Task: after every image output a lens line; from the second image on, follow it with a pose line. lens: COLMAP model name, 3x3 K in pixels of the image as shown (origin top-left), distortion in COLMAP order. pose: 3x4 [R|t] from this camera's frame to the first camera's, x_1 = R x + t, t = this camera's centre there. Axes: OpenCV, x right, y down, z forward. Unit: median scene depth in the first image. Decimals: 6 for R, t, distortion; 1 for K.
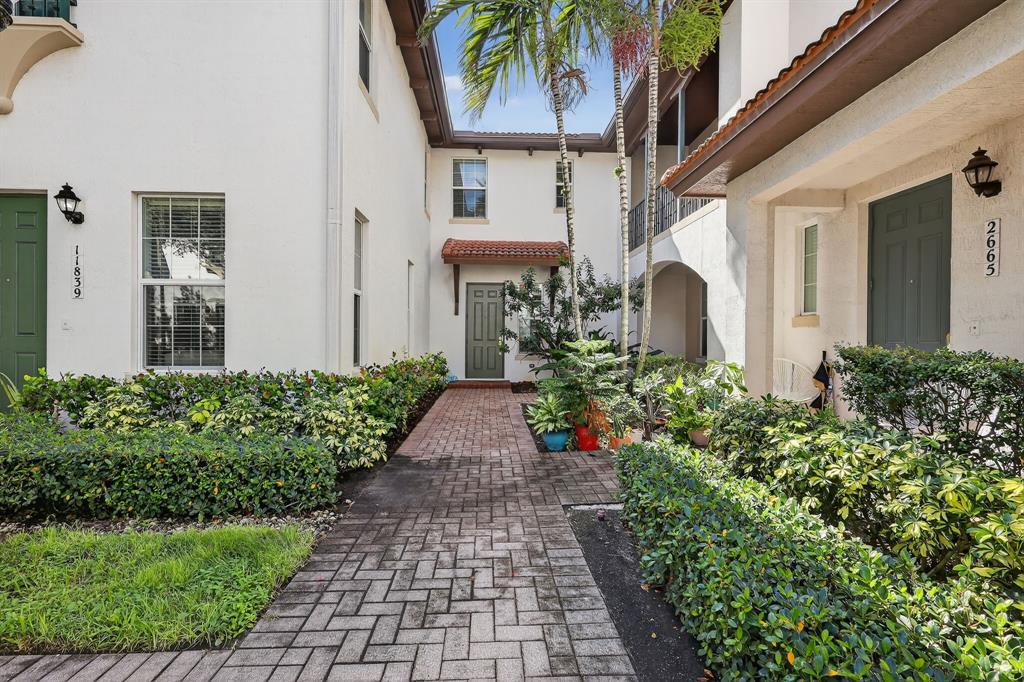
lens RADIAL K [[473.6, 0, 509.0], [0, 473.6, 342.7], [0, 0, 1]] dist [-0.001791, 0.000510]
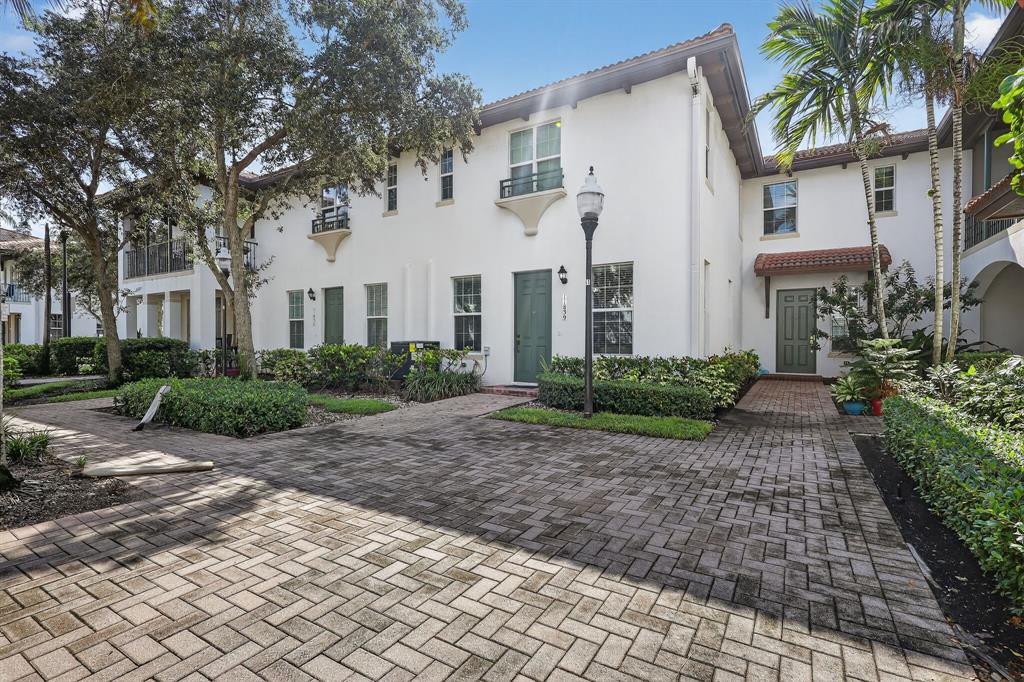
lens RADIAL K [[473.6, 0, 509.0], [0, 473.6, 342.7], [0, 0, 1]] dist [-0.001791, 0.000510]
pose [[0.829344, -0.001680, -0.558735, 0.014555], [0.001634, 0.999998, -0.000582, 0.002130], [0.558736, -0.000430, 0.829346, -0.361633]]
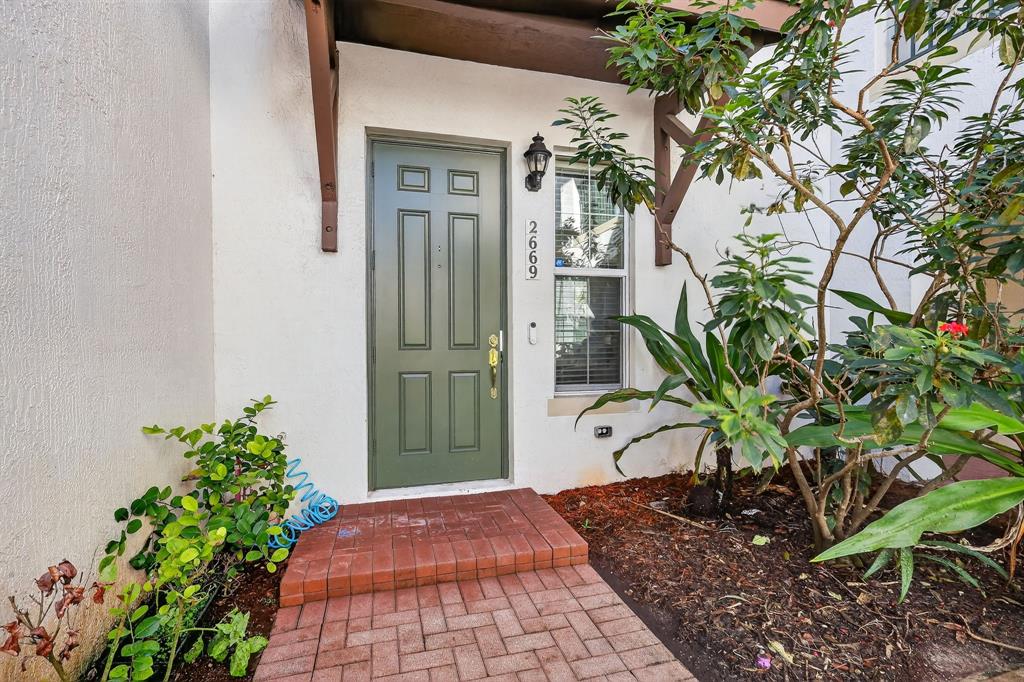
lens RADIAL K [[473.6, 0, 509.0], [0, 473.6, 342.7], [0, 0, 1]] dist [-0.001791, 0.000510]
pose [[0.973848, -0.012216, 0.226872, -0.083365], [0.010720, 0.999912, 0.007828, -0.010699], [-0.226947, -0.005191, 0.973893, 0.812678]]
